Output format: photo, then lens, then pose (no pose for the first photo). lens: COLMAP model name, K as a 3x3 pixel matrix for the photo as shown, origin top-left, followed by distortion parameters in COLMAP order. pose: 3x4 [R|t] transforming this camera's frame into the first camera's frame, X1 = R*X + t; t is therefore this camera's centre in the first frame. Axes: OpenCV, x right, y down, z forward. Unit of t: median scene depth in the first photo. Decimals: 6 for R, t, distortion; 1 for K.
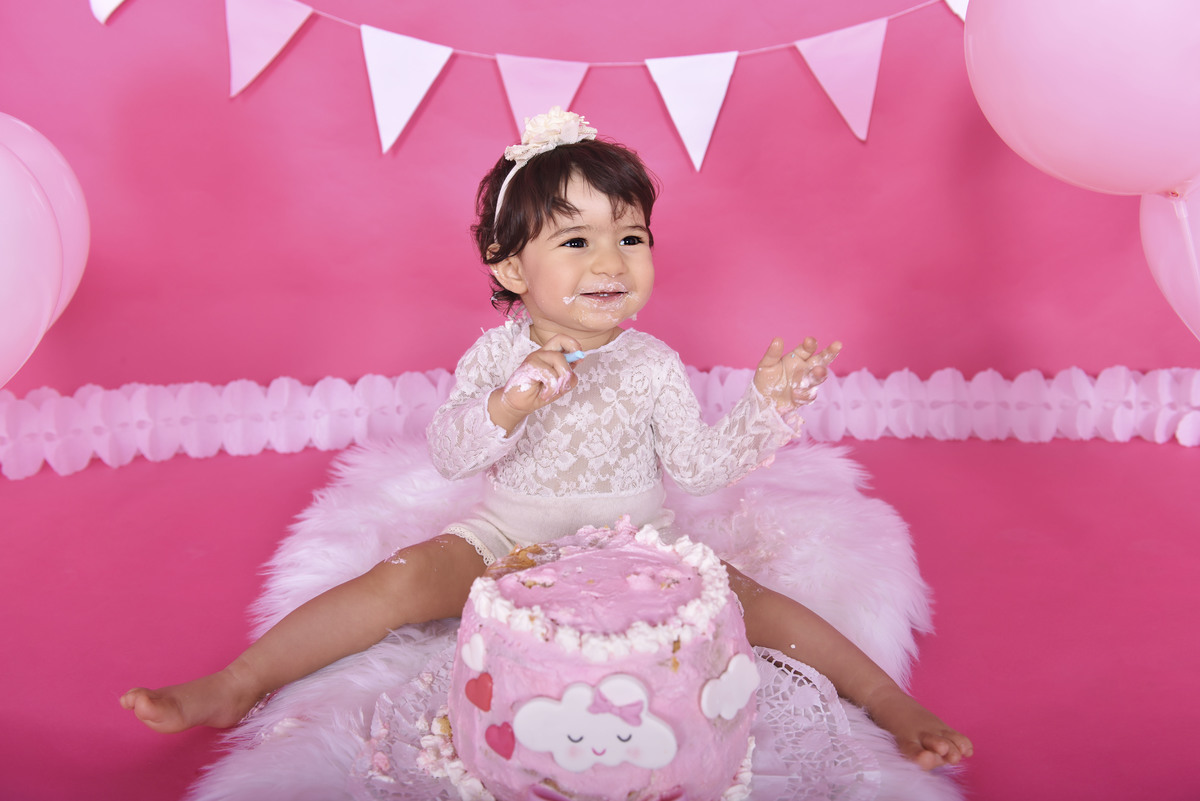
lens RADIAL K [[967.2, 0, 598.7], [0, 967.2, 398.4], [0, 0, 1]] dist [-0.015392, -0.027562]
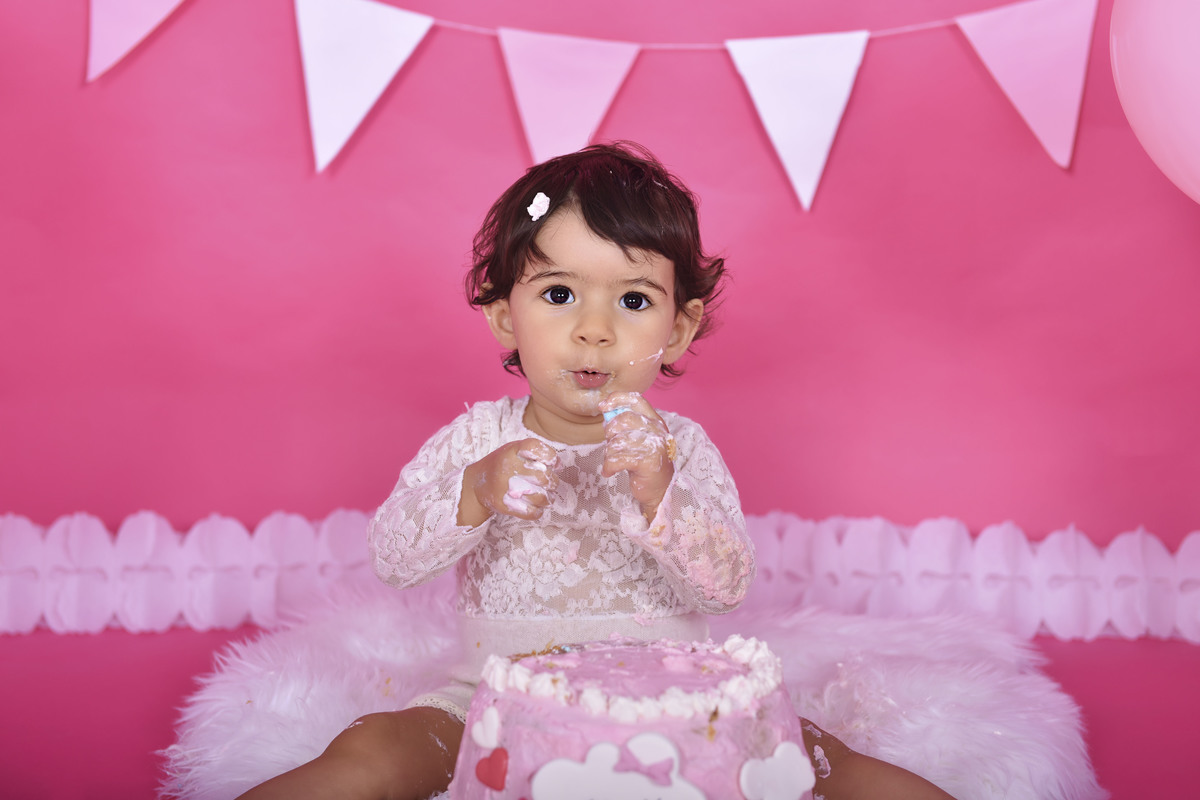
lens RADIAL K [[2276.7, 0, 600.3], [0, 2276.7, 393.5], [0, 0, 1]] dist [0.062453, 0.000000]
pose [[0.999350, 0.023569, -0.027295, 0.015514], [-0.027453, 0.988003, -0.151976, 0.173824], [0.023386, 0.152627, 0.988007, -0.701195]]
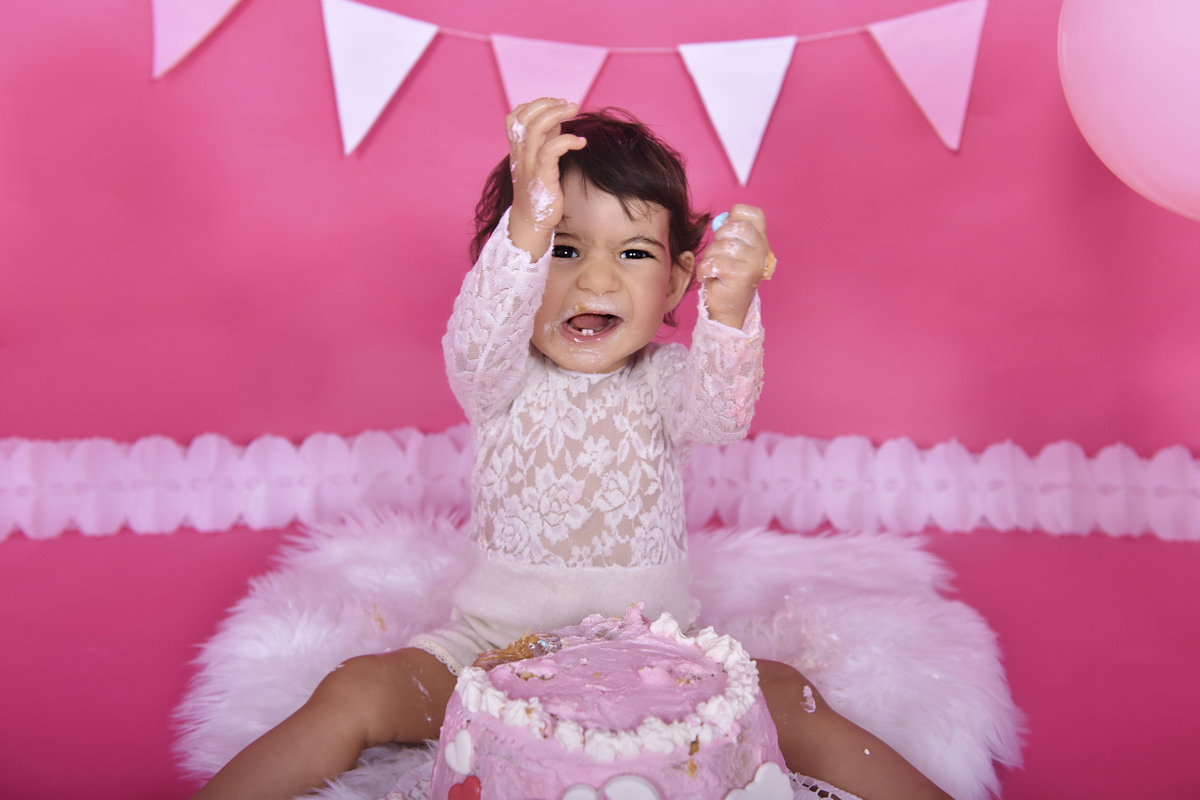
lens RADIAL K [[1354.4, 0, 599.2], [0, 1354.4, 393.7], [0, 0, 1]] dist [0.063419, 0.000000]
pose [[0.999715, 0.021295, -0.010790, 0.000919], [-0.021933, 0.997774, -0.062974, 0.011142], [0.009425, 0.063192, 0.997957, -0.146379]]
